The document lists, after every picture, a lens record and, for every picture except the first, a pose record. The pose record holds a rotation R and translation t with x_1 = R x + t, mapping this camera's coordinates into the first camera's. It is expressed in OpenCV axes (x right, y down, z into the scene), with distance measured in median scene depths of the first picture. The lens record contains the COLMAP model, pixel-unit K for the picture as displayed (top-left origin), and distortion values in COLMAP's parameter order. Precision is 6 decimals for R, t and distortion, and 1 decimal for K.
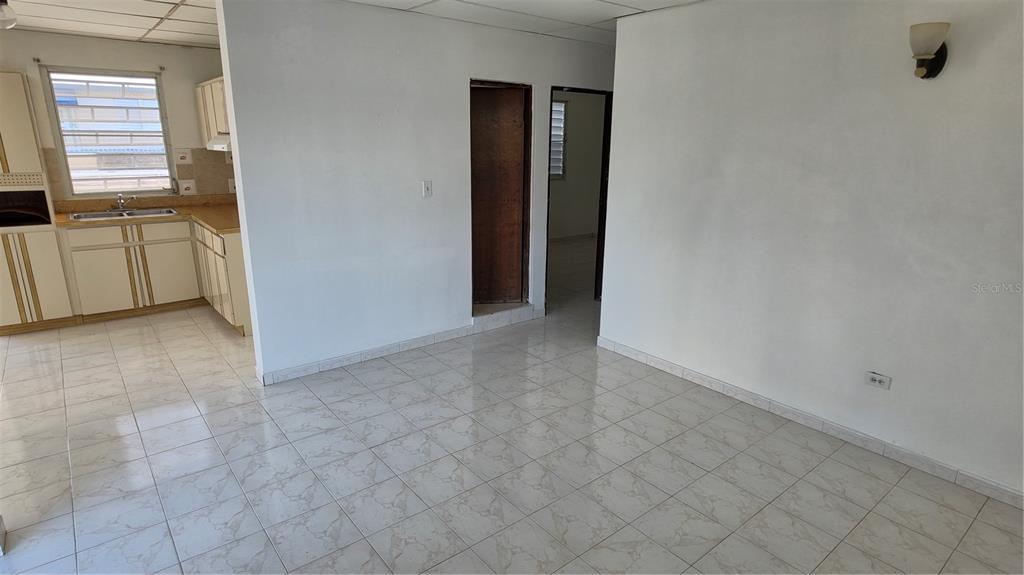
lens RADIAL K [[550.9, 0, 508.1], [0, 550.9, 292.3], [0, 0, 1]] dist [-0.004509, 0.000101]
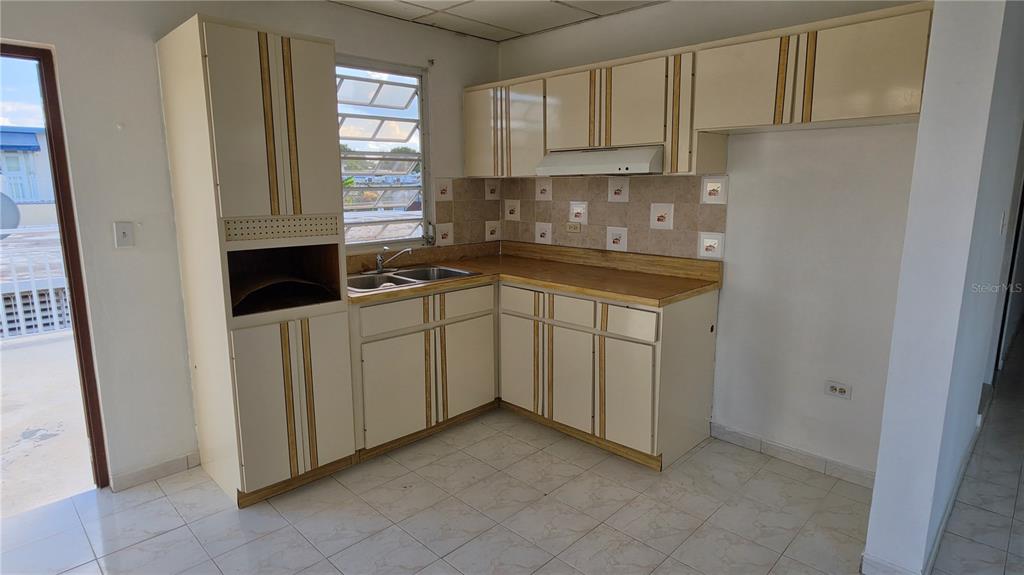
lens RADIAL K [[550.9, 0, 514.0], [0, 550.9, 280.9], [0, 0, 1]] dist [-0.004509, 0.000101]
pose [[0.995407, -0.038271, 0.087751, -0.639498], [0.046658, 0.994325, -0.095604, -0.073091], [-0.083594, 0.099259, 0.991544, 0.366178]]
